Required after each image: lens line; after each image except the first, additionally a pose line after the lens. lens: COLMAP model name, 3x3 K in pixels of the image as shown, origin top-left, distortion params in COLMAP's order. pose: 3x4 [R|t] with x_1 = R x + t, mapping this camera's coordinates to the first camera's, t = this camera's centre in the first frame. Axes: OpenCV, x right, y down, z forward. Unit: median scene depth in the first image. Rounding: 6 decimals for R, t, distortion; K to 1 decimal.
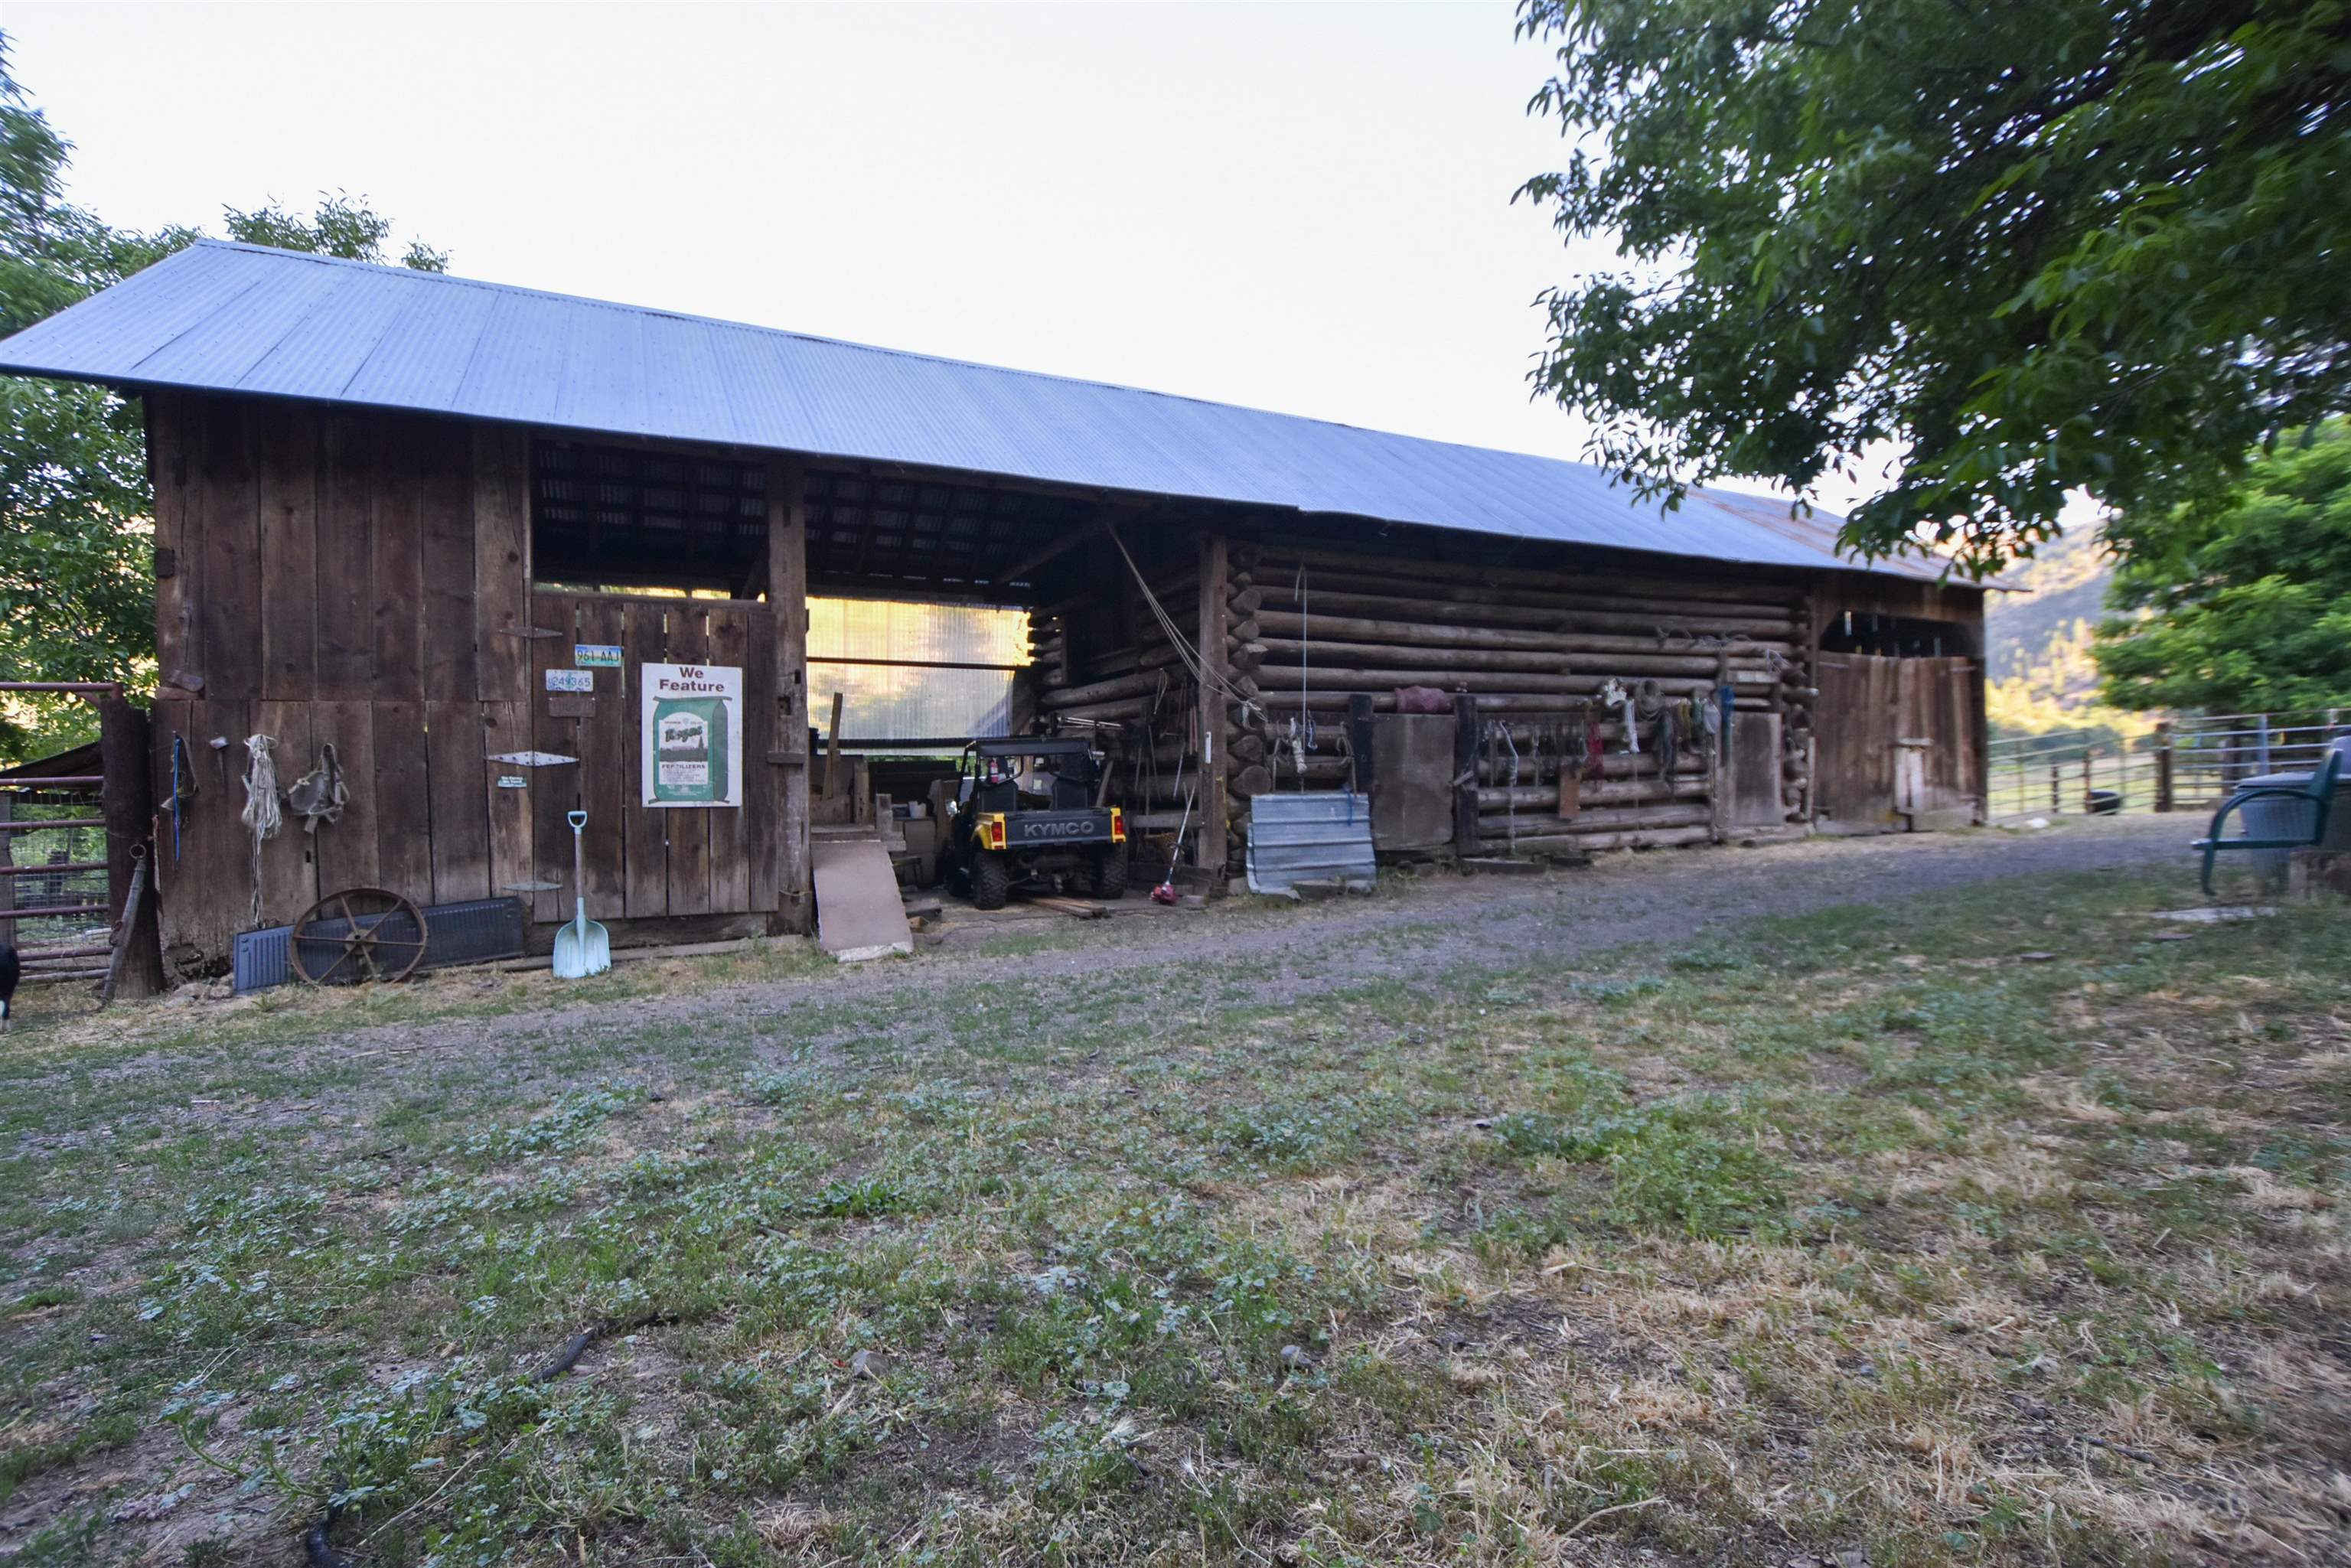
lens RADIAL K [[1031.7, 0, 1177.9], [0, 1031.7, 777.4], [0, 0, 1]] dist [0.000311, 0.000058]
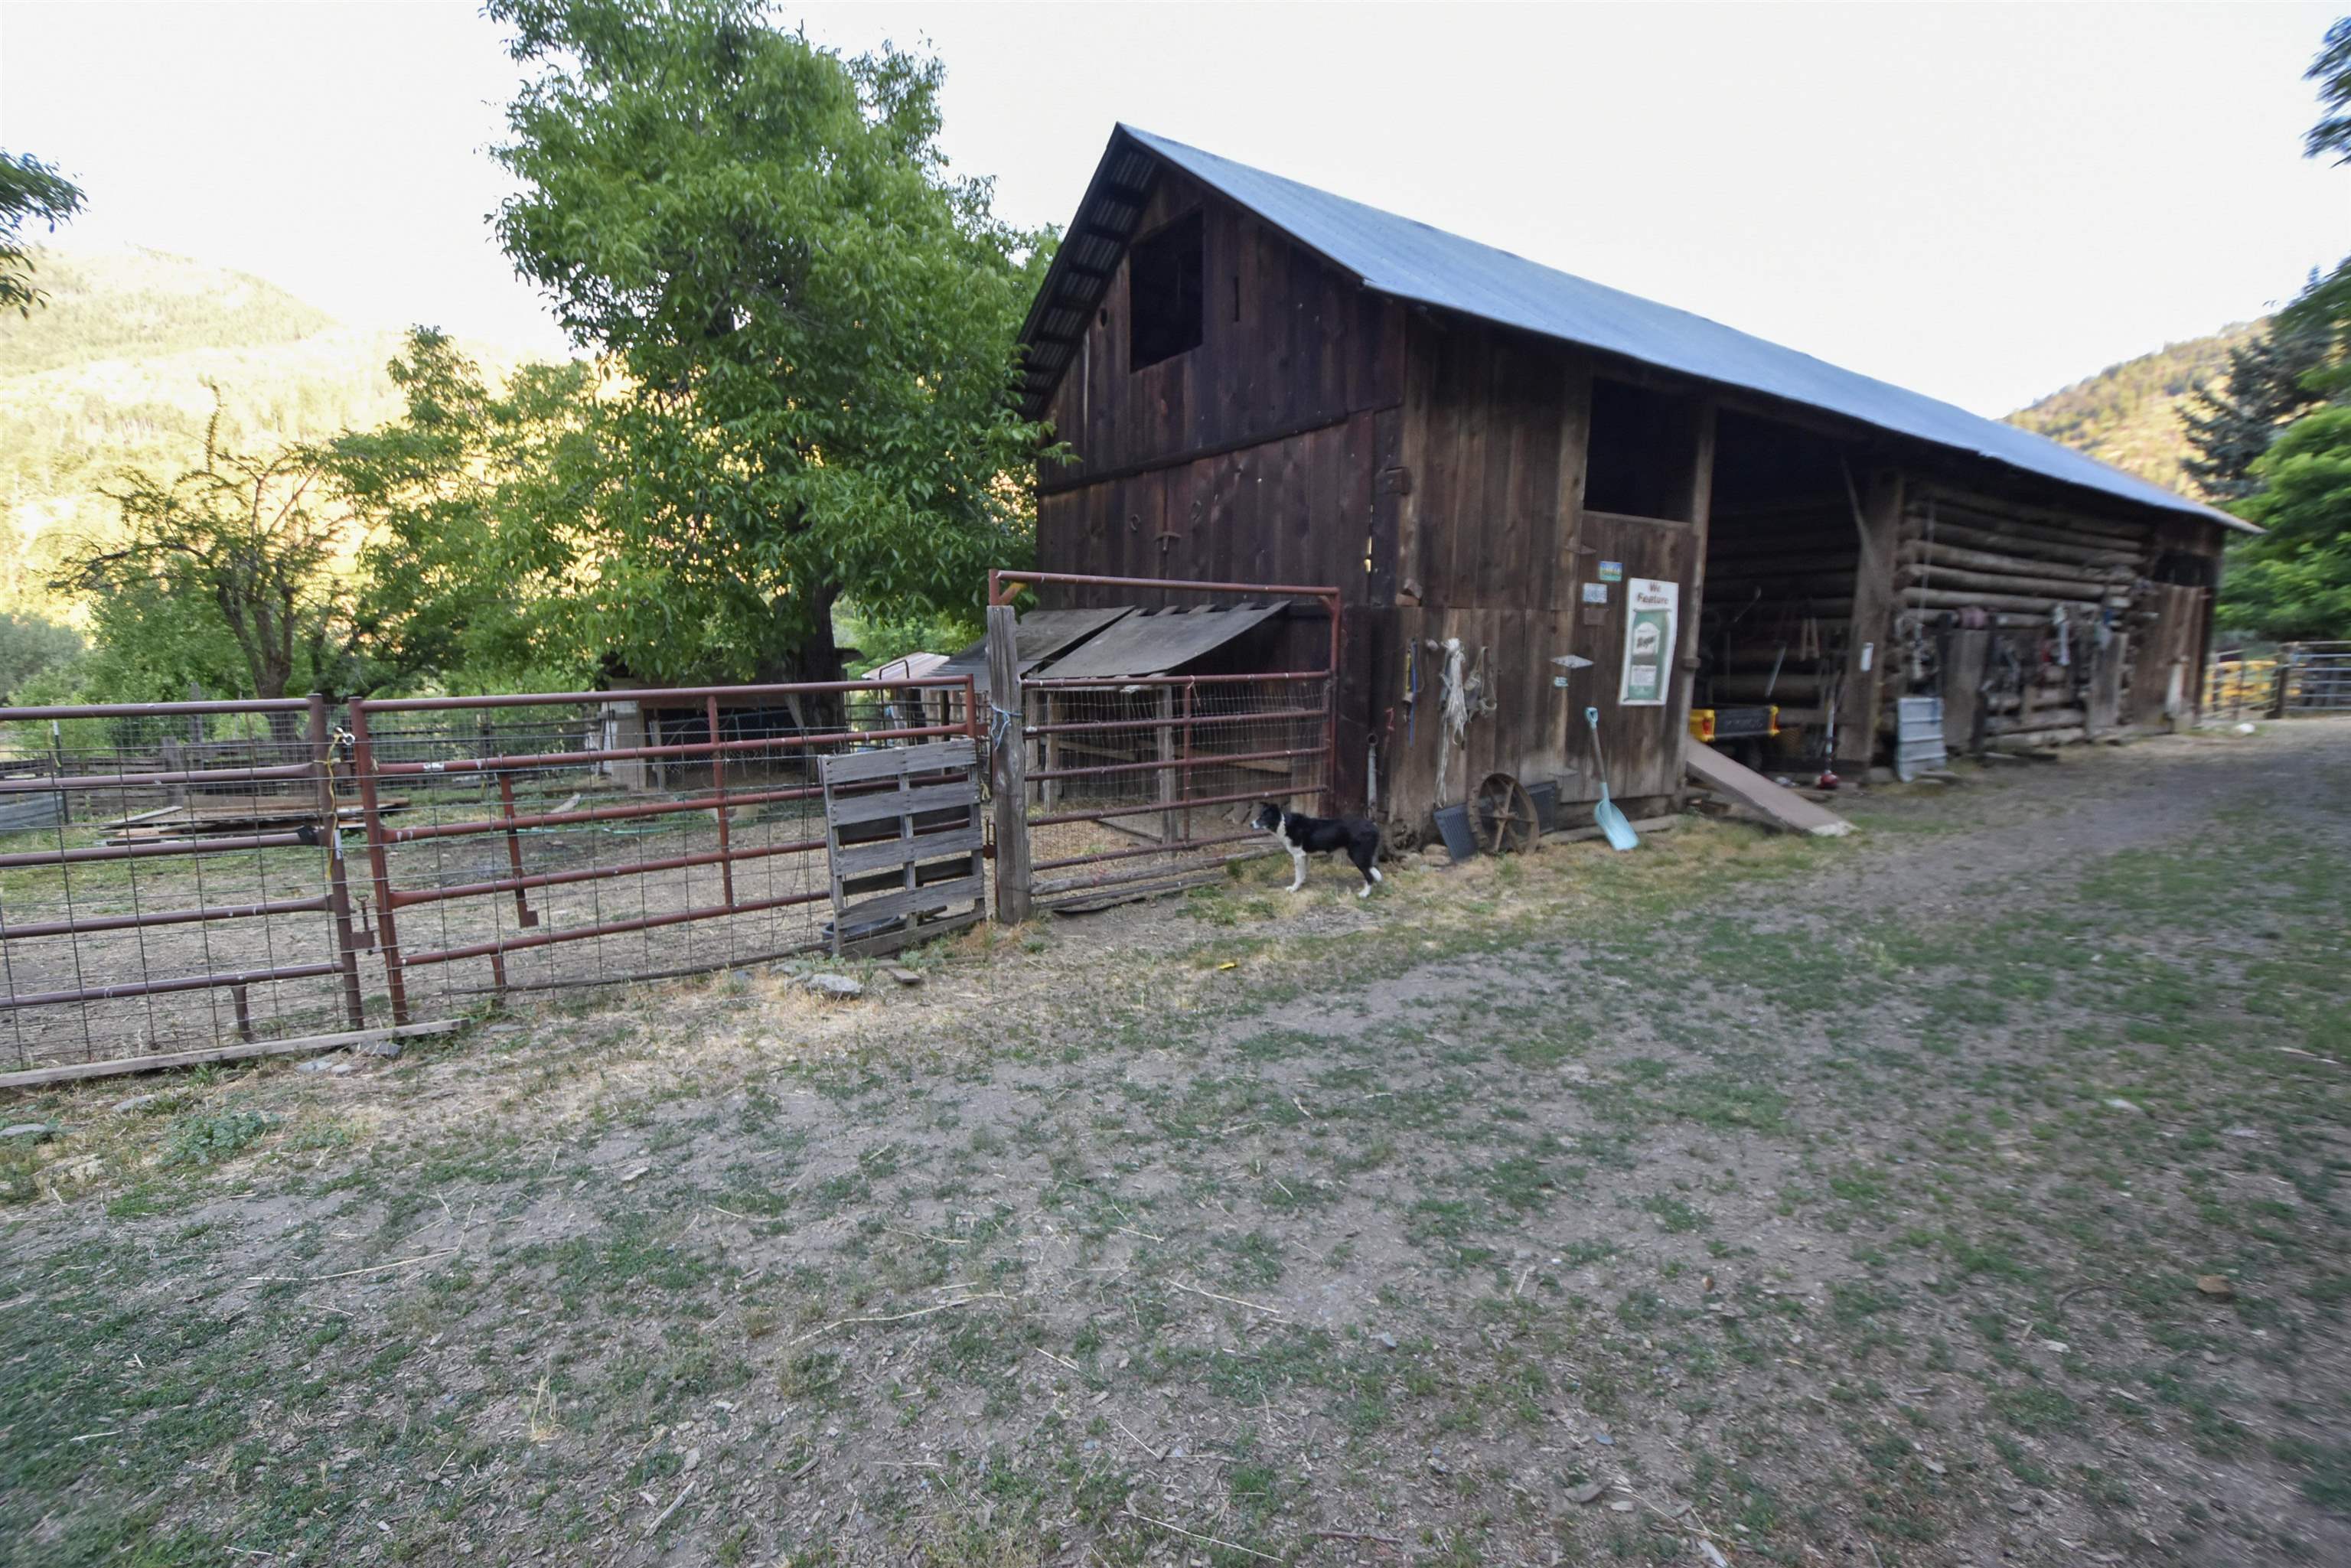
lens RADIAL K [[1031.7, 0, 1155.0], [0, 1031.7, 792.1], [0, 0, 1]] dist [0.000311, 0.000058]
pose [[0.990847, 0.008643, 0.134716, -0.946716], [-0.026601, 0.990882, 0.132080, -0.010554], [-0.132346, -0.134455, 0.982042, -0.066973]]
